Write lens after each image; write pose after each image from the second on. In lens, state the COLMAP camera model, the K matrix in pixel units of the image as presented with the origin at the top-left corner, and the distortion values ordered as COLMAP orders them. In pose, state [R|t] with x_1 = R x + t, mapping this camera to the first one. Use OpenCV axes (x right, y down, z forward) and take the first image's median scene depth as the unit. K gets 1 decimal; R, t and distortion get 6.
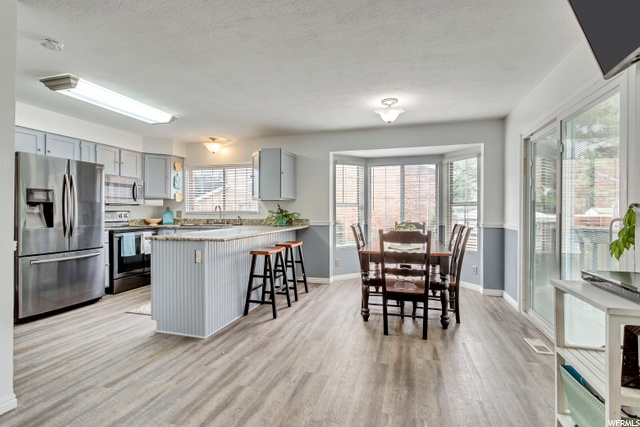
lens RADIAL K [[305.2, 0, 321.8], [0, 305.2, 212.5], [0, 0, 1]] dist [0.002612, -0.001344]
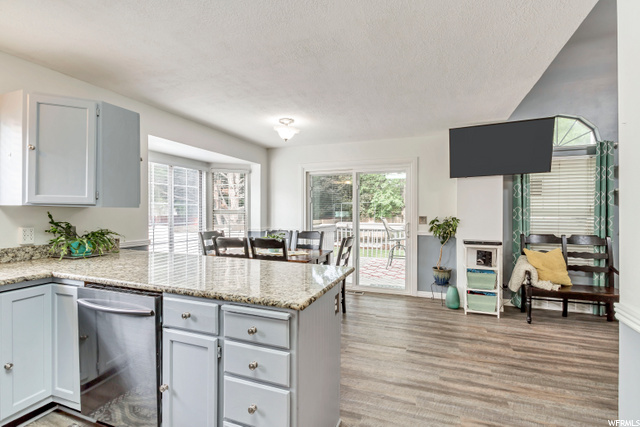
lens RADIAL K [[305.2, 0, 321.8], [0, 305.2, 212.5], [0, 0, 1]] dist [0.002612, -0.001344]
pose [[0.073256, -0.004946, 0.997301, -0.609901], [-0.000527, 0.999987, 0.004998, -0.031667], [-0.997313, -0.000892, 0.073252, 0.569246]]
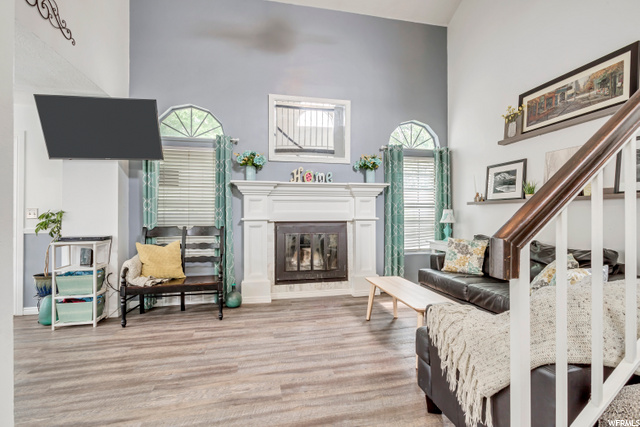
lens RADIAL K [[305.2, 0, 321.8], [0, 305.2, 212.5], [0, 0, 1]] dist [0.002612, -0.001344]
pose [[-0.495428, 0.005110, 0.868634, -0.615911], [0.003939, 0.999986, -0.003636, -0.001737], [-0.868640, 0.001620, -0.495441, 0.094195]]
